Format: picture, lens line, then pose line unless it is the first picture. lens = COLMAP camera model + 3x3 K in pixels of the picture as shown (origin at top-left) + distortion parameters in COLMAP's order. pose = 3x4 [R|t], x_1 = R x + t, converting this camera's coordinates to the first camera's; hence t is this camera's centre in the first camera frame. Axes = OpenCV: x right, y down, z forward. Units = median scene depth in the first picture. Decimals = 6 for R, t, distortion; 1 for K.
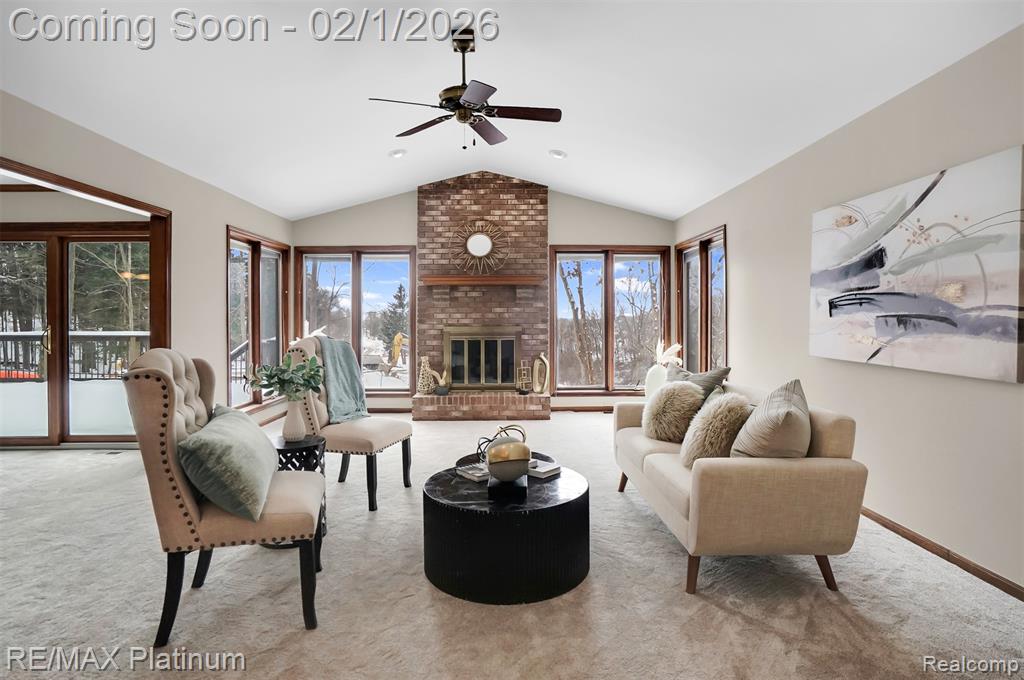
lens RADIAL K [[545.7, 0, 528.5], [0, 545.7, 309.1], [0, 0, 1]] dist [-0.062983, -0.000155]
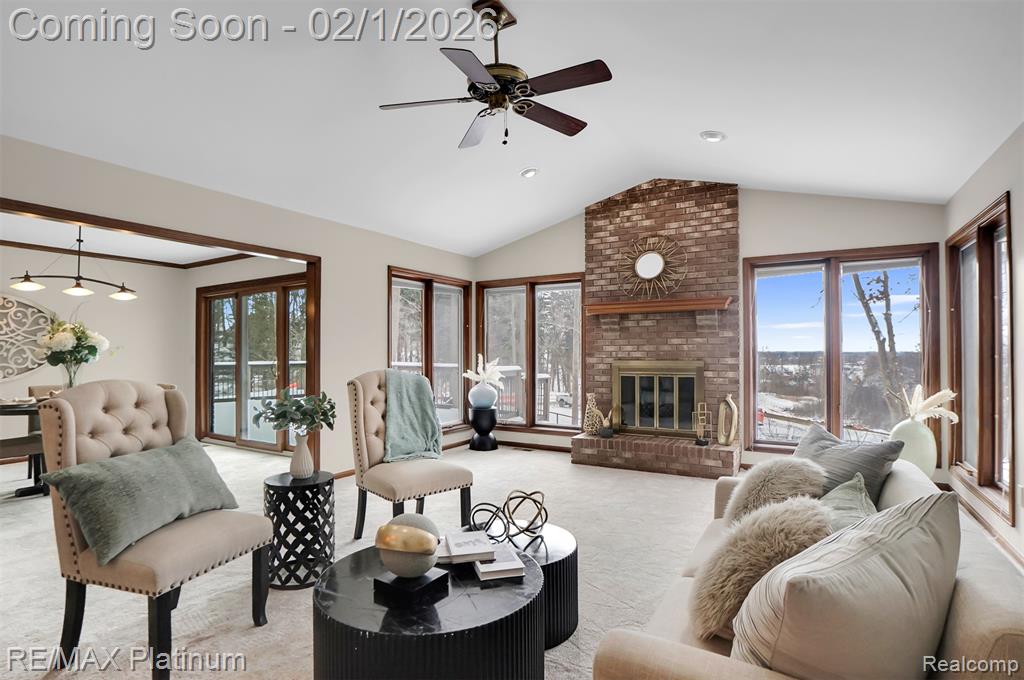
lens RADIAL K [[527.2, 0, 512.0], [0, 527.2, 340.0], [0, 0, 1]] dist [-0.047155, 0.025676]
pose [[0.836054, -0.012397, -0.548507, 0.177279], [0.009550, 0.999922, -0.008044, 0.004075], [0.548564, 0.001488, 0.836107, 0.189139]]
